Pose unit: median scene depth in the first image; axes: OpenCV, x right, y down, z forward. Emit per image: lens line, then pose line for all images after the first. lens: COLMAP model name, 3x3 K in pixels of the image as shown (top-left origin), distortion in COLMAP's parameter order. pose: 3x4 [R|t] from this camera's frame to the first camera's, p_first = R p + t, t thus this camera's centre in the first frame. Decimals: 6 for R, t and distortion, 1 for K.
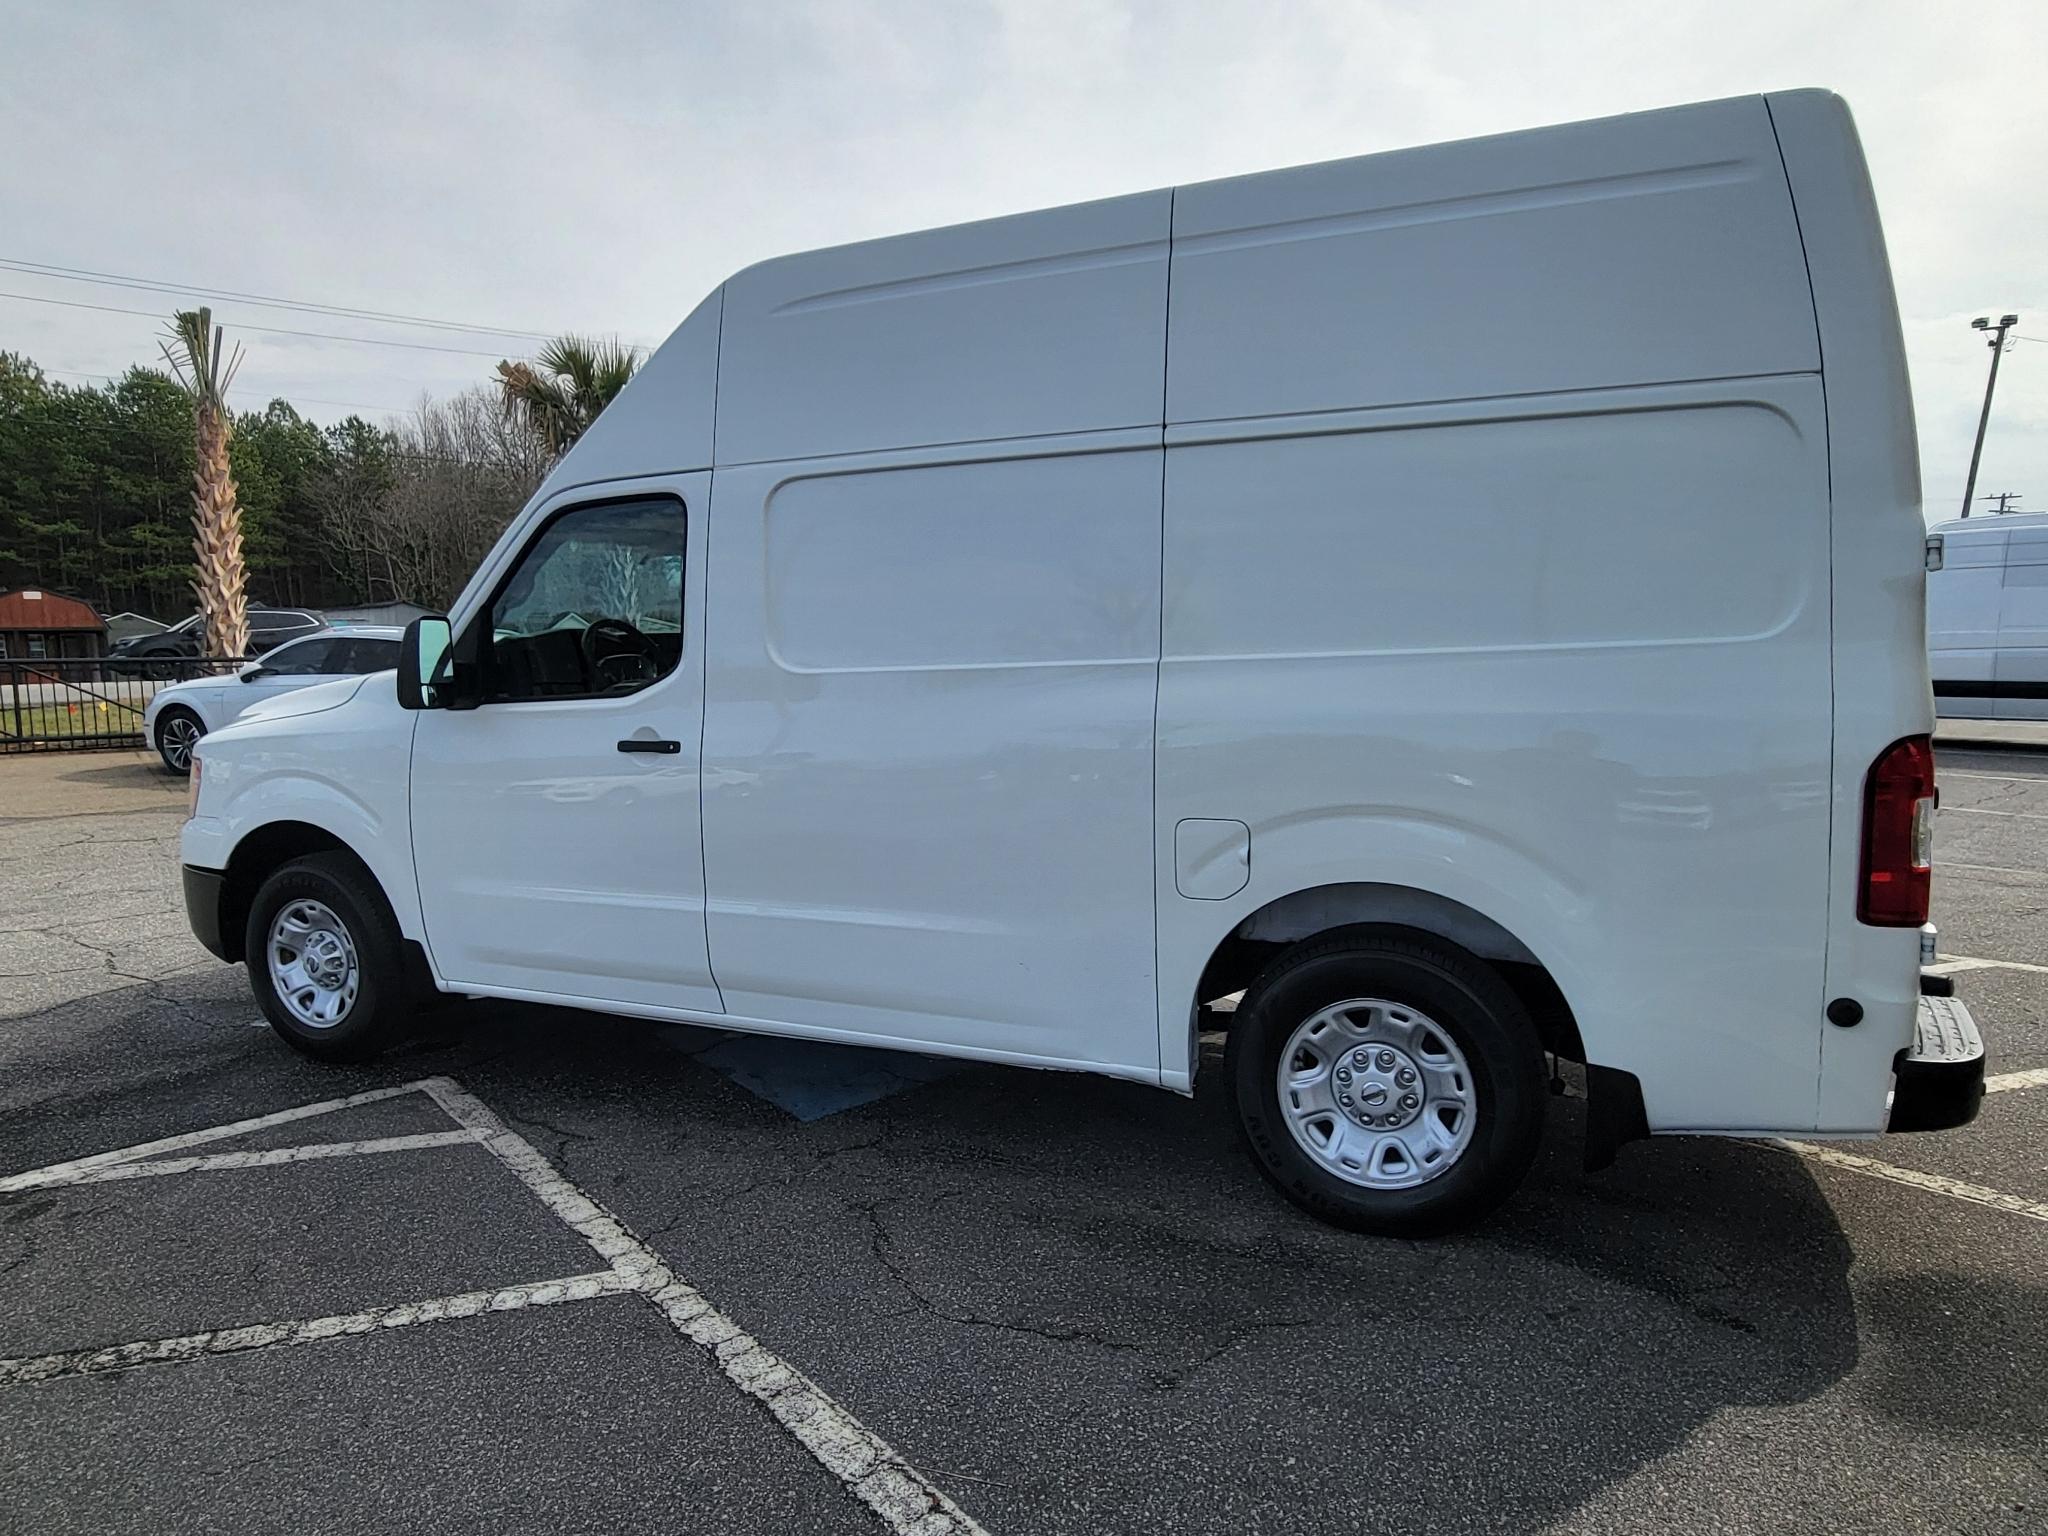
lens RADIAL K [[1223.5, 0, 1028.3], [0, 1223.5, 759.4], [0, 0, 1]] dist [-0.000634, -0.000259]
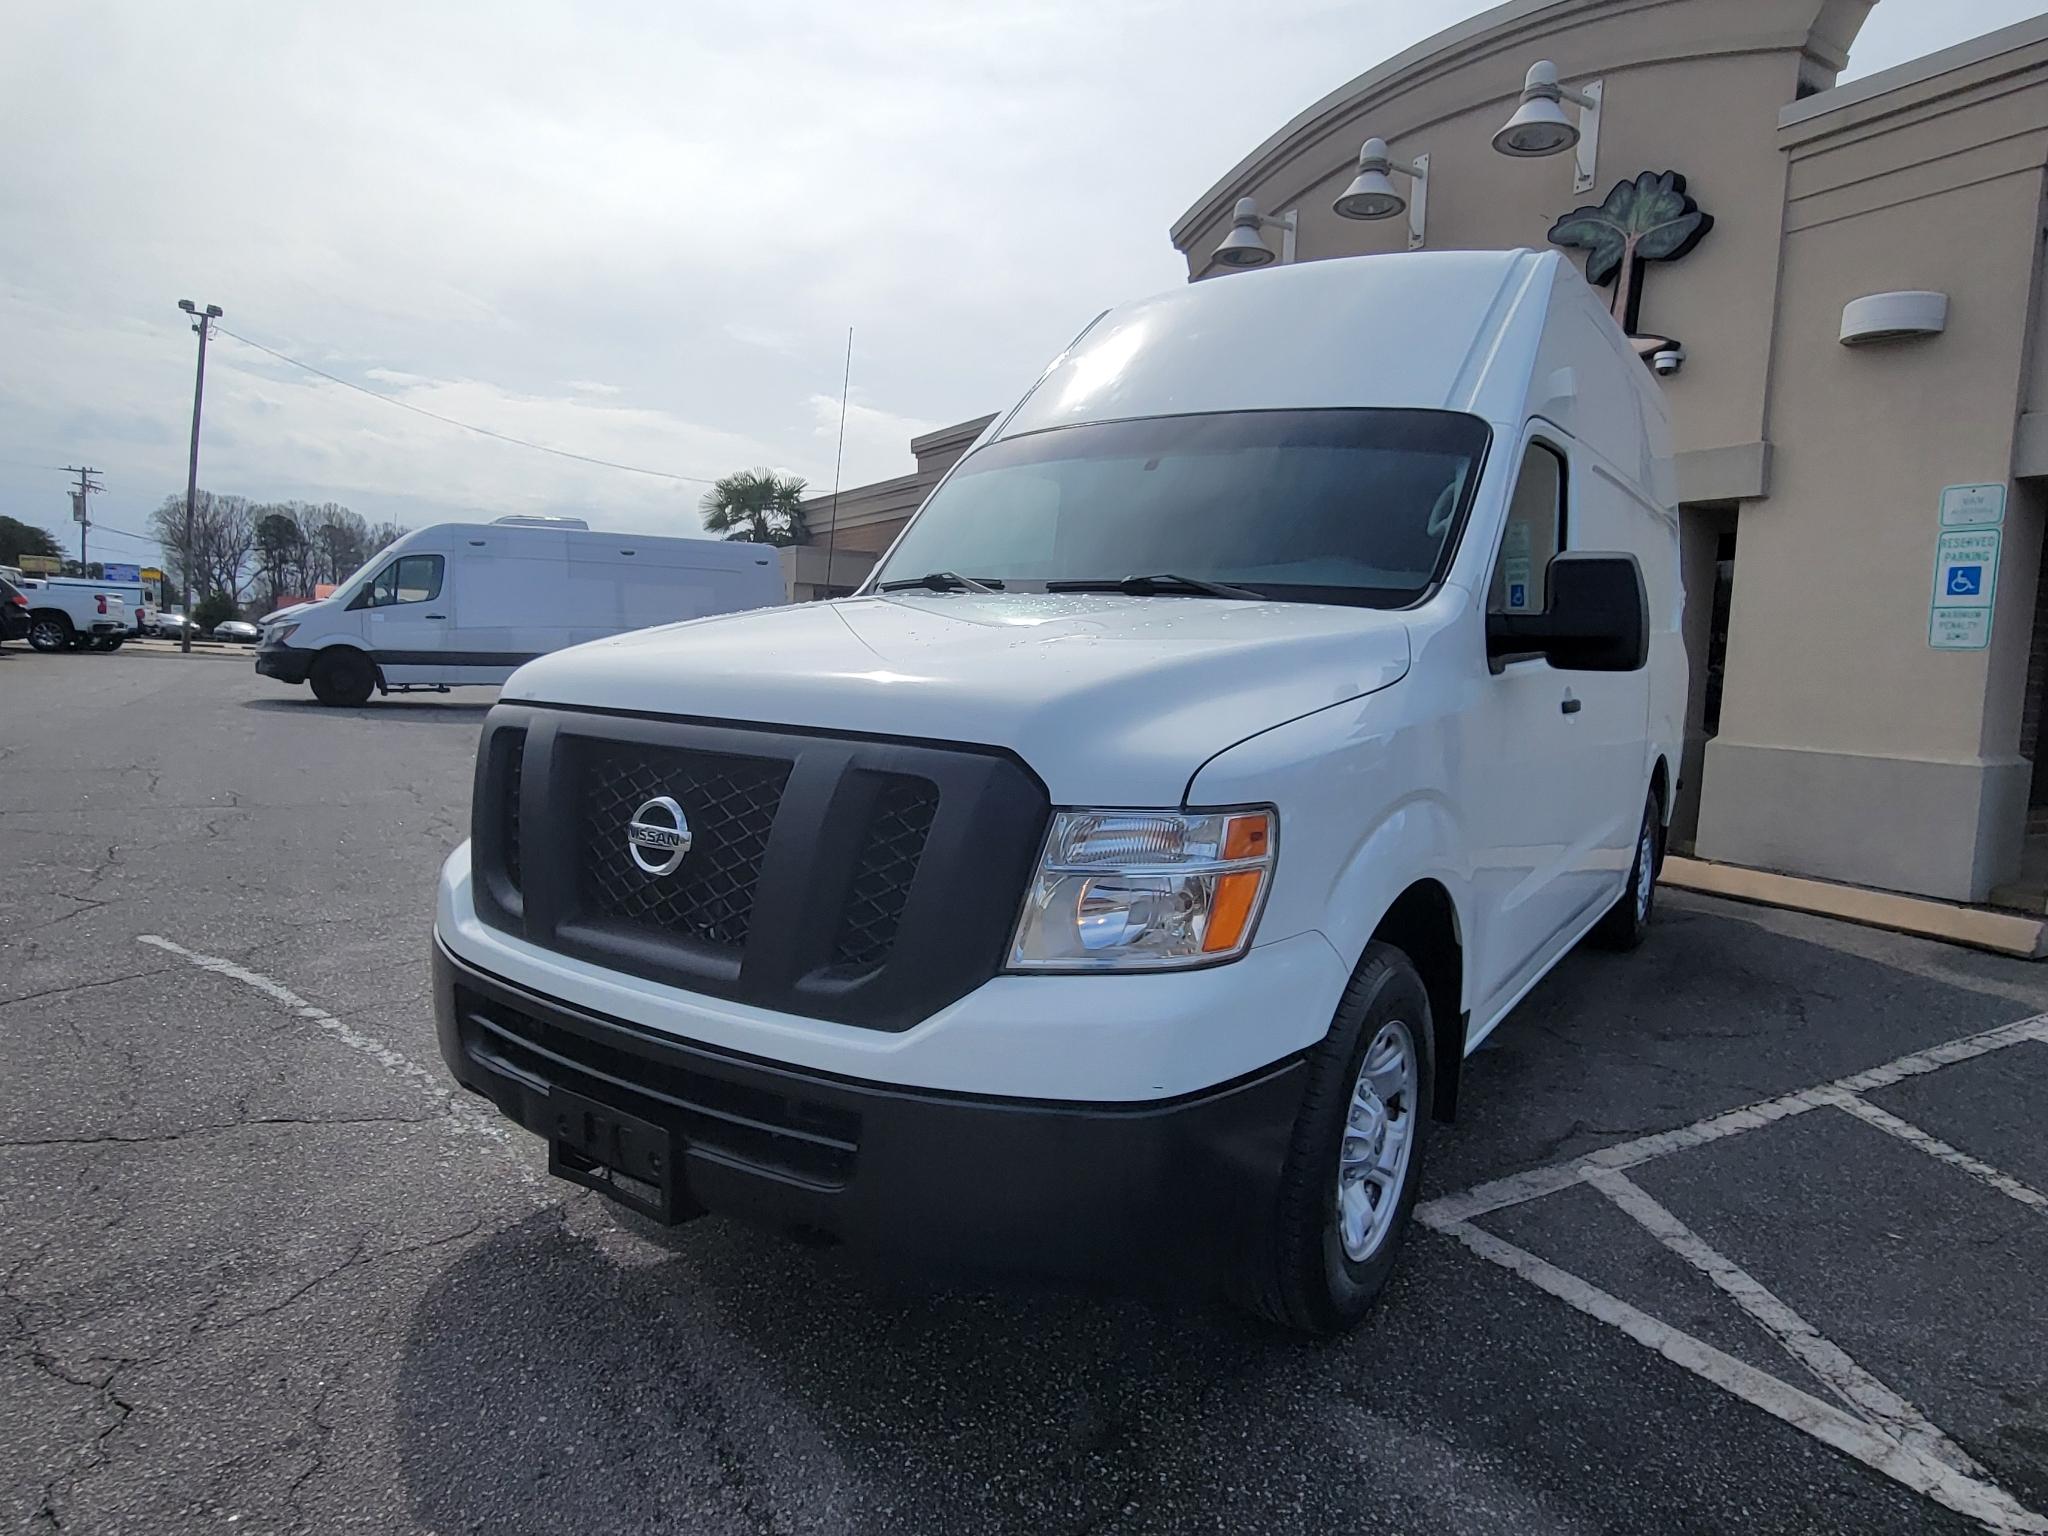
lens RADIAL K [[1223.5, 0, 1031.8], [0, 1223.5, 767.8], [0, 0, 1]] dist [-0.000634, -0.000259]
pose [[0.181794, -0.084281, 0.979718, -1.633294], [0.056658, 0.995563, 0.075130, -0.072187], [-0.981703, 0.041850, 0.185762, 1.495209]]
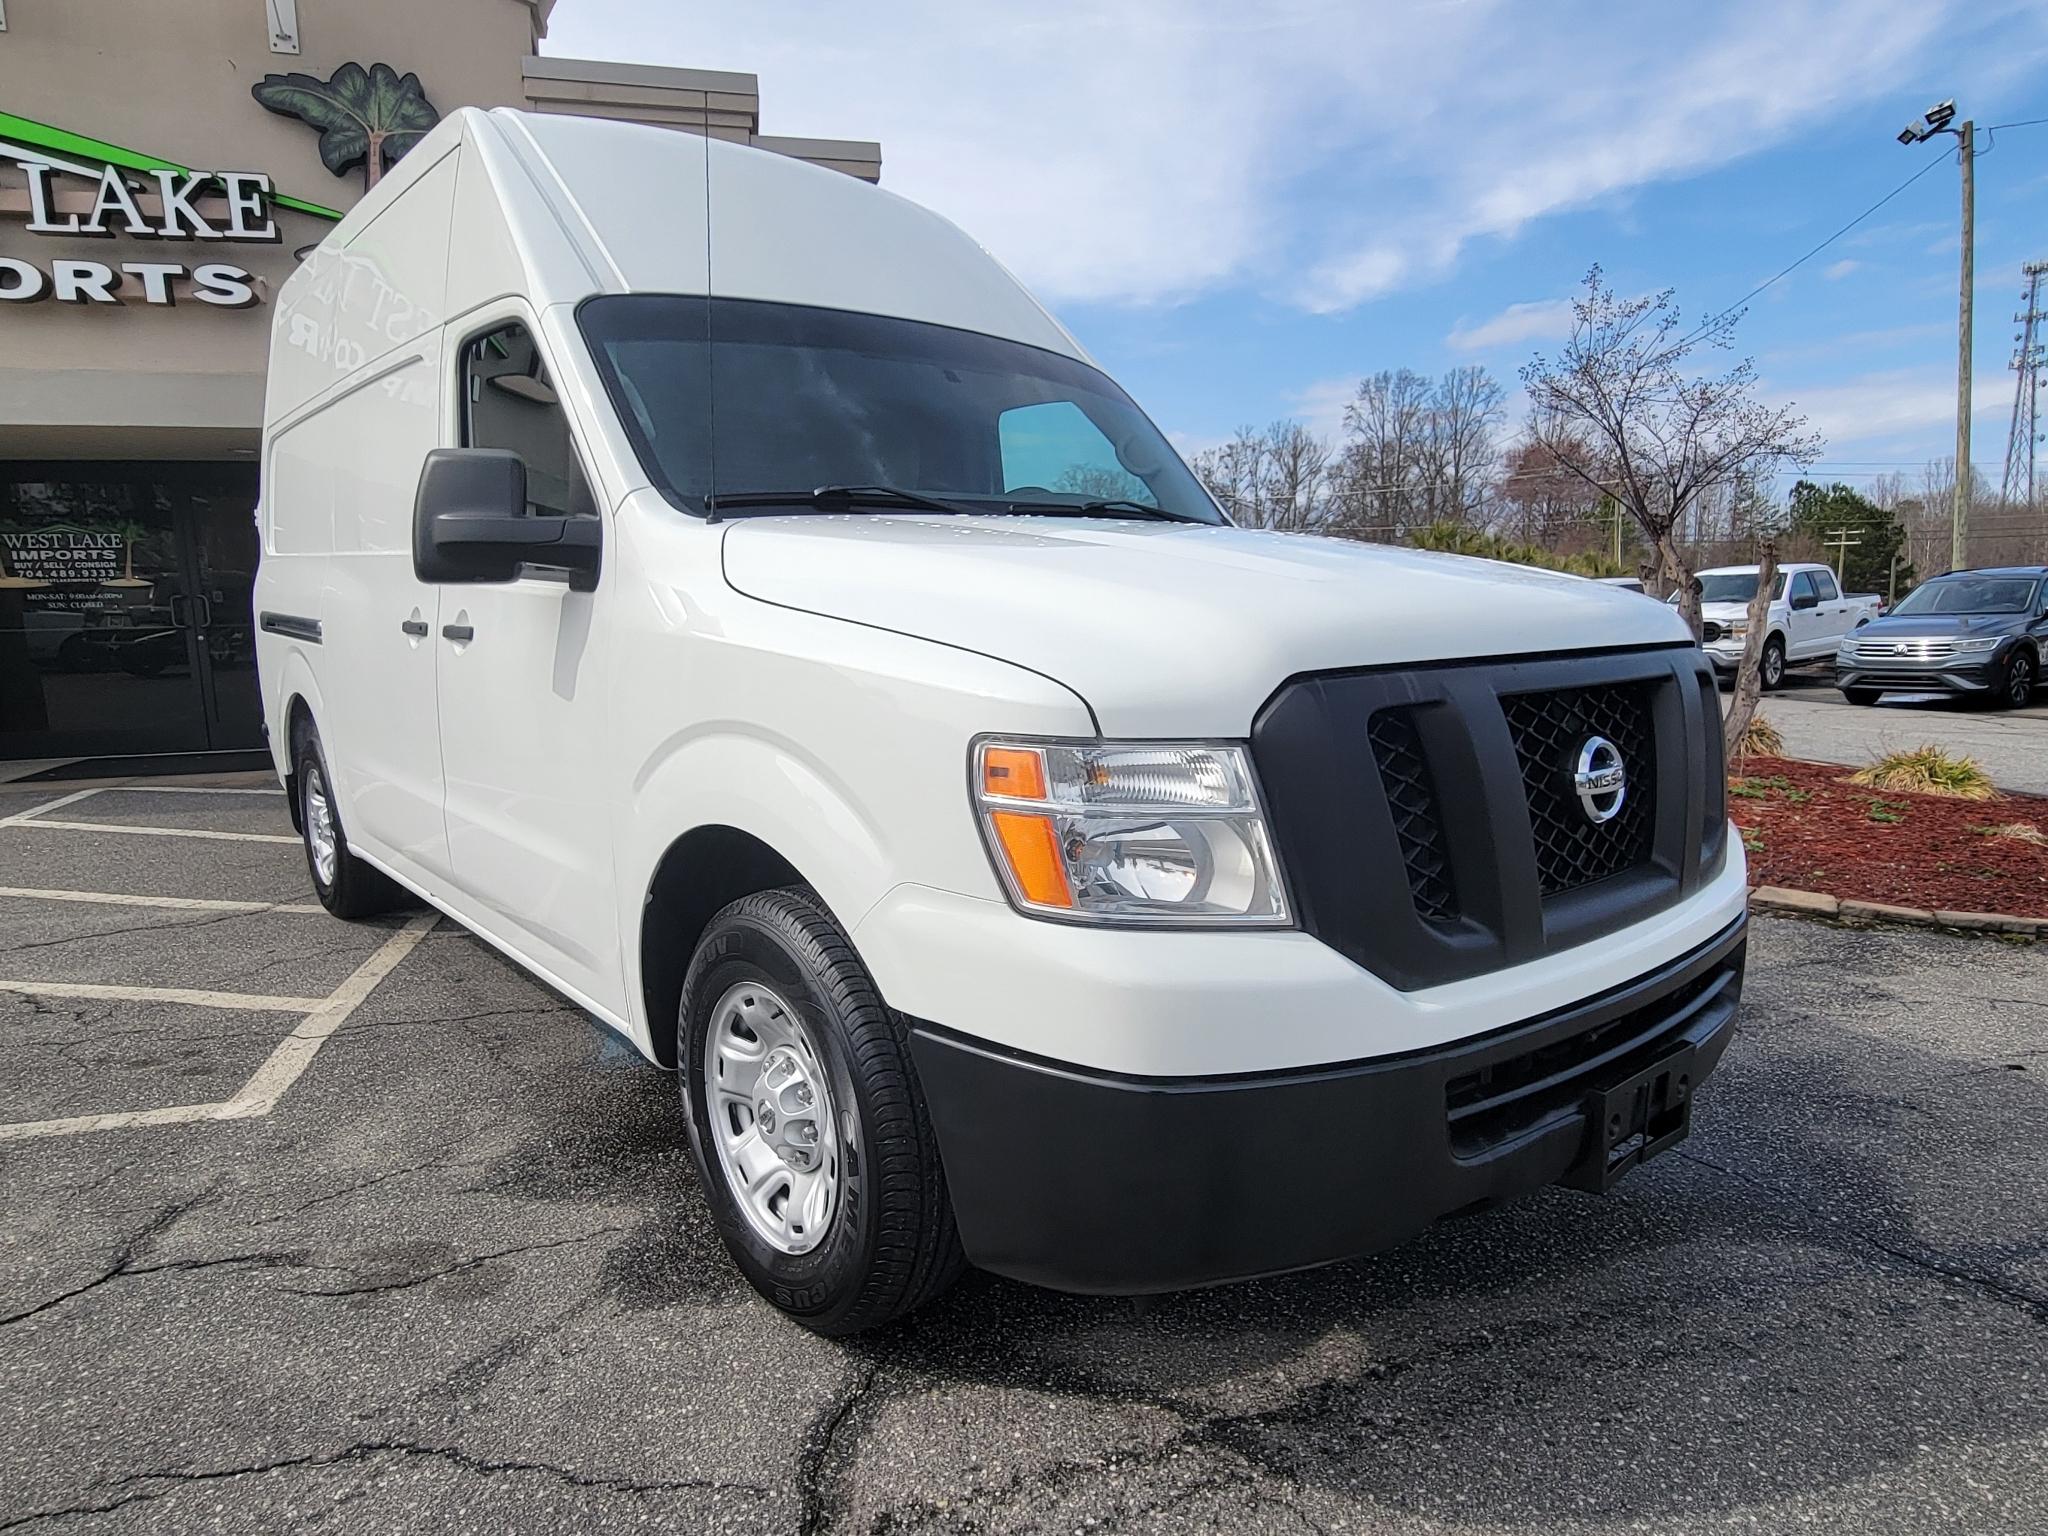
lens RADIAL K [[1223.5, 0, 1036.1], [0, 1223.5, 775.7], [0, 0, 1]] dist [-0.000634, -0.000259]
pose [[-0.896665, -0.042949, 0.440621, -1.019934], [0.064003, 0.972251, 0.225017, -0.158735], [-0.438058, 0.229966, -0.869035, 2.510255]]
